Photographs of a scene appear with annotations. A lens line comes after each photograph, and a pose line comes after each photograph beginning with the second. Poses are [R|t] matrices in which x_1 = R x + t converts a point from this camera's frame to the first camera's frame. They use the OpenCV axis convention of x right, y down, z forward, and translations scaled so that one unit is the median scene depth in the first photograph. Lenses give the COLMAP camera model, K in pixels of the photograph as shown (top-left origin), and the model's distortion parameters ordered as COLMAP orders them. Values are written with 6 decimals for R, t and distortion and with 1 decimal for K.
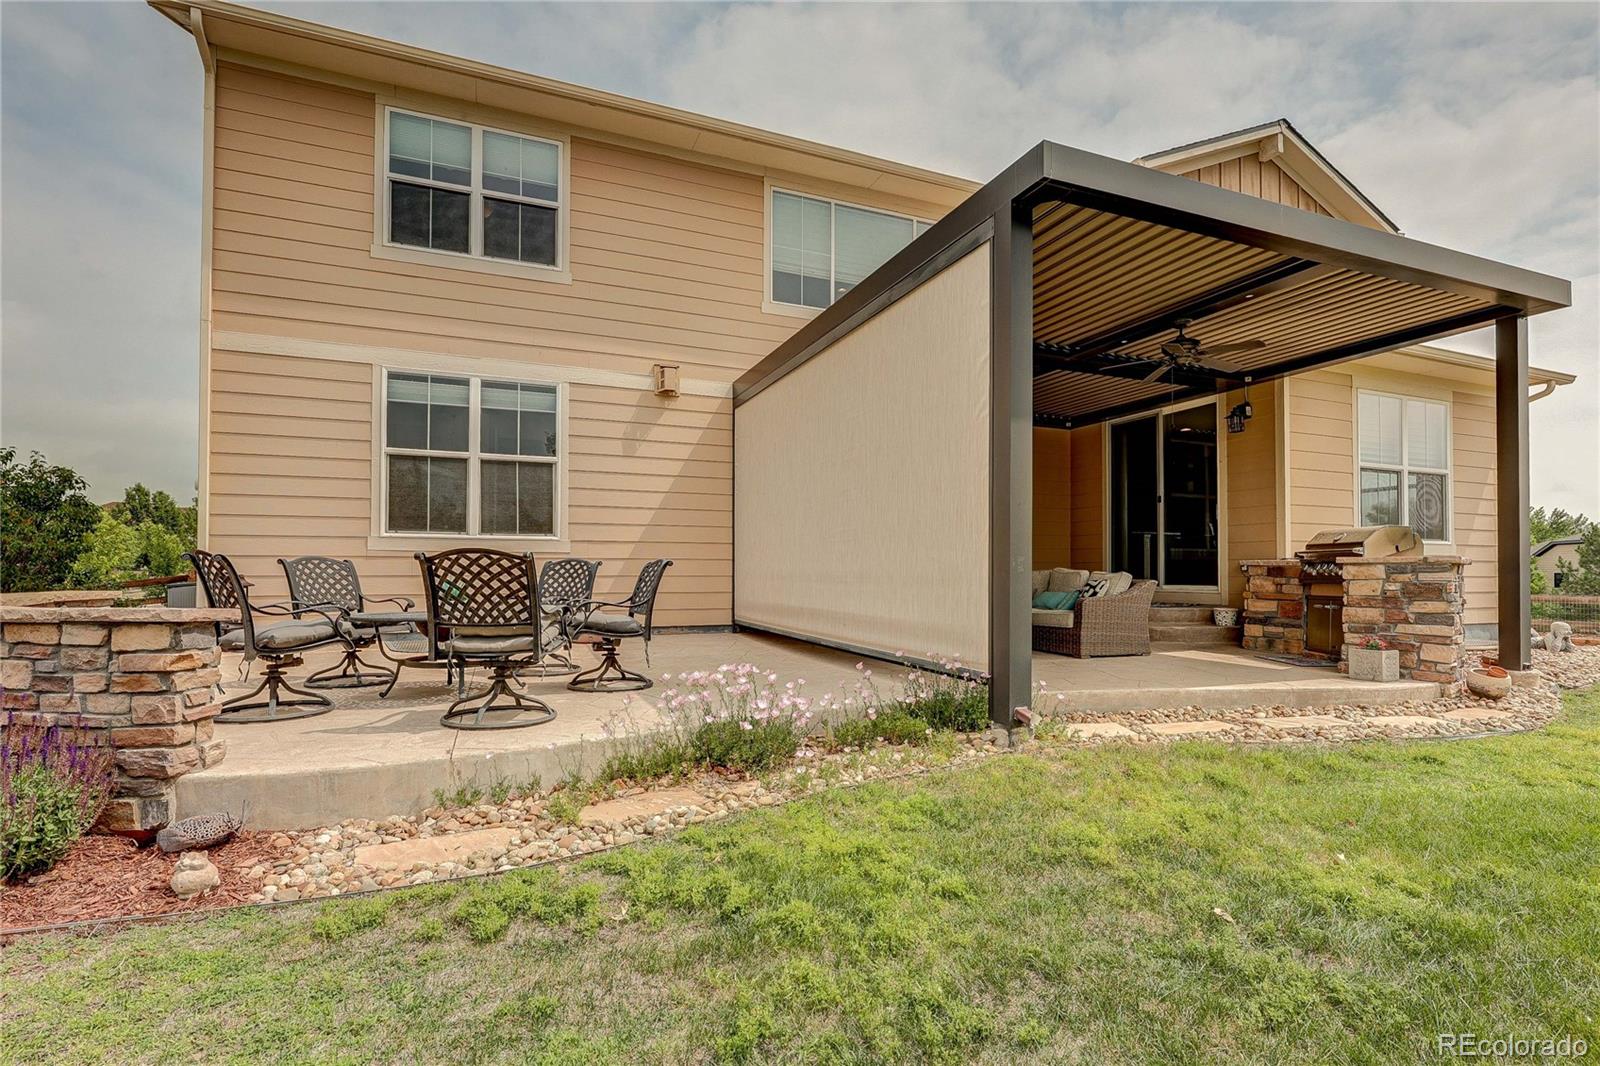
lens RADIAL K [[758.4, 0, 820.7], [0, 758.4, 560.1], [0, 0, 1]] dist [-0.003982, 0.001005]
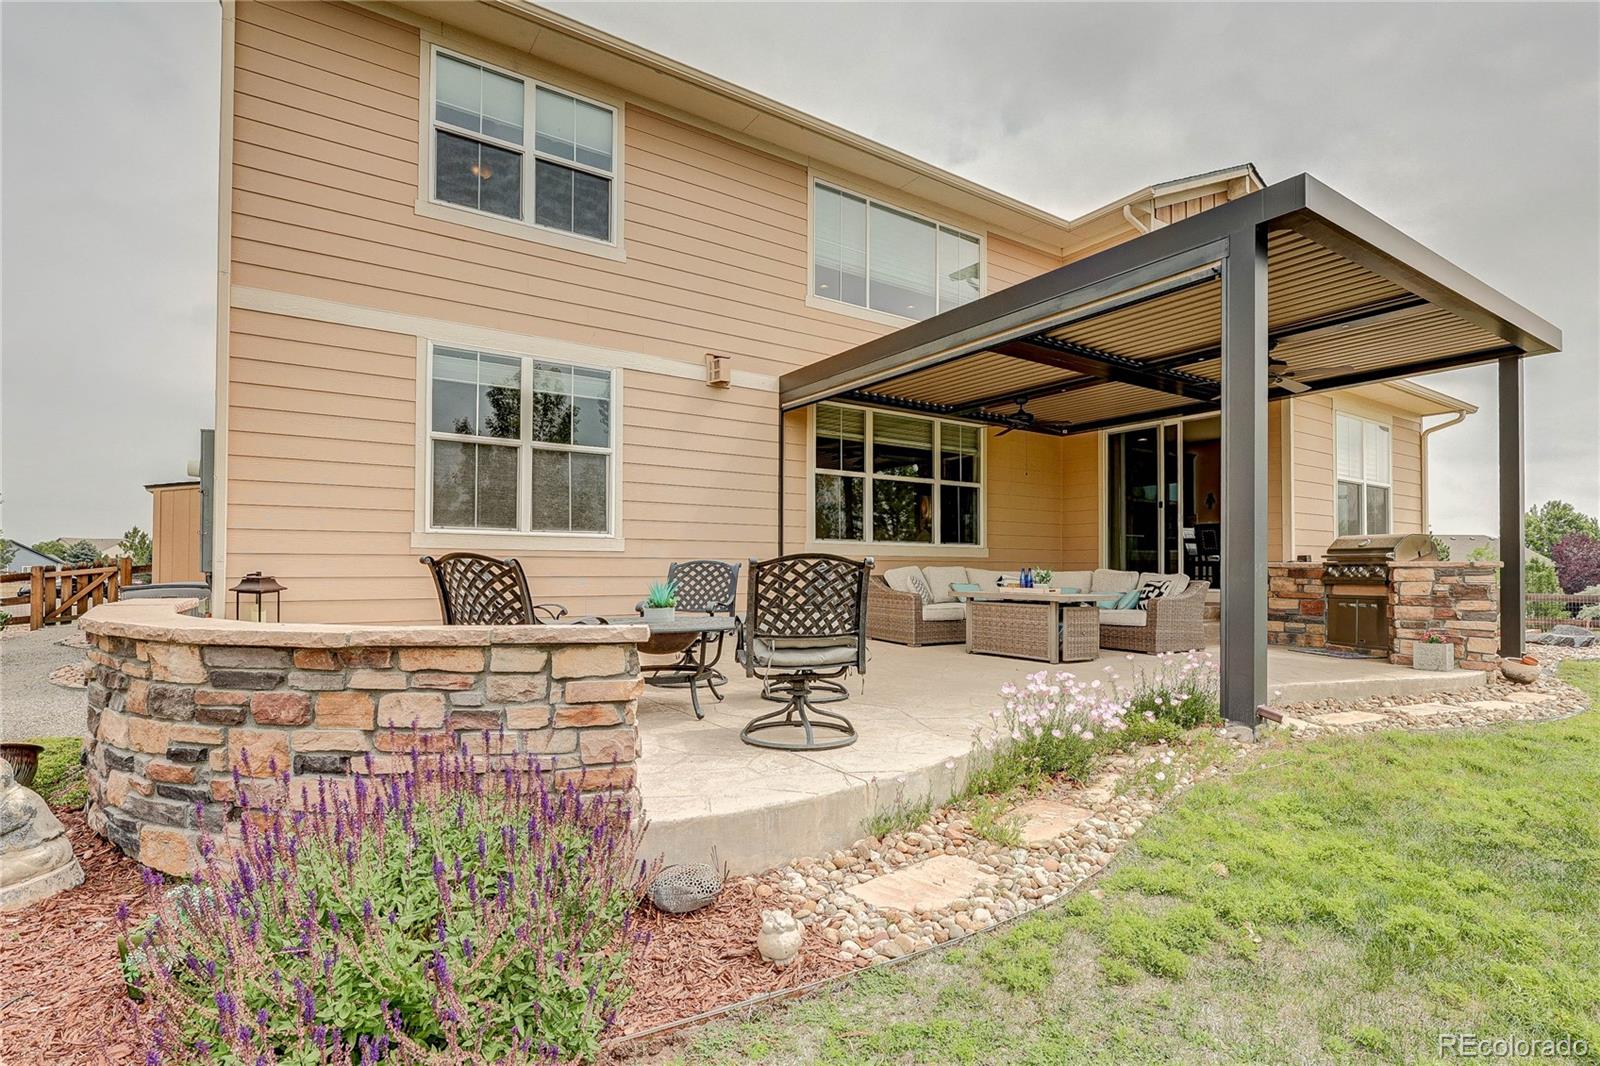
lens RADIAL K [[758.4, 0, 820.6], [0, 758.4, 559.4], [0, 0, 1]] dist [-0.003982, 0.001005]
pose [[0.981232, 0.004236, 0.192784, -0.299519], [-0.005158, 0.999978, 0.004283, -0.005855], [-0.192762, -0.005197, 0.981232, 0.045577]]
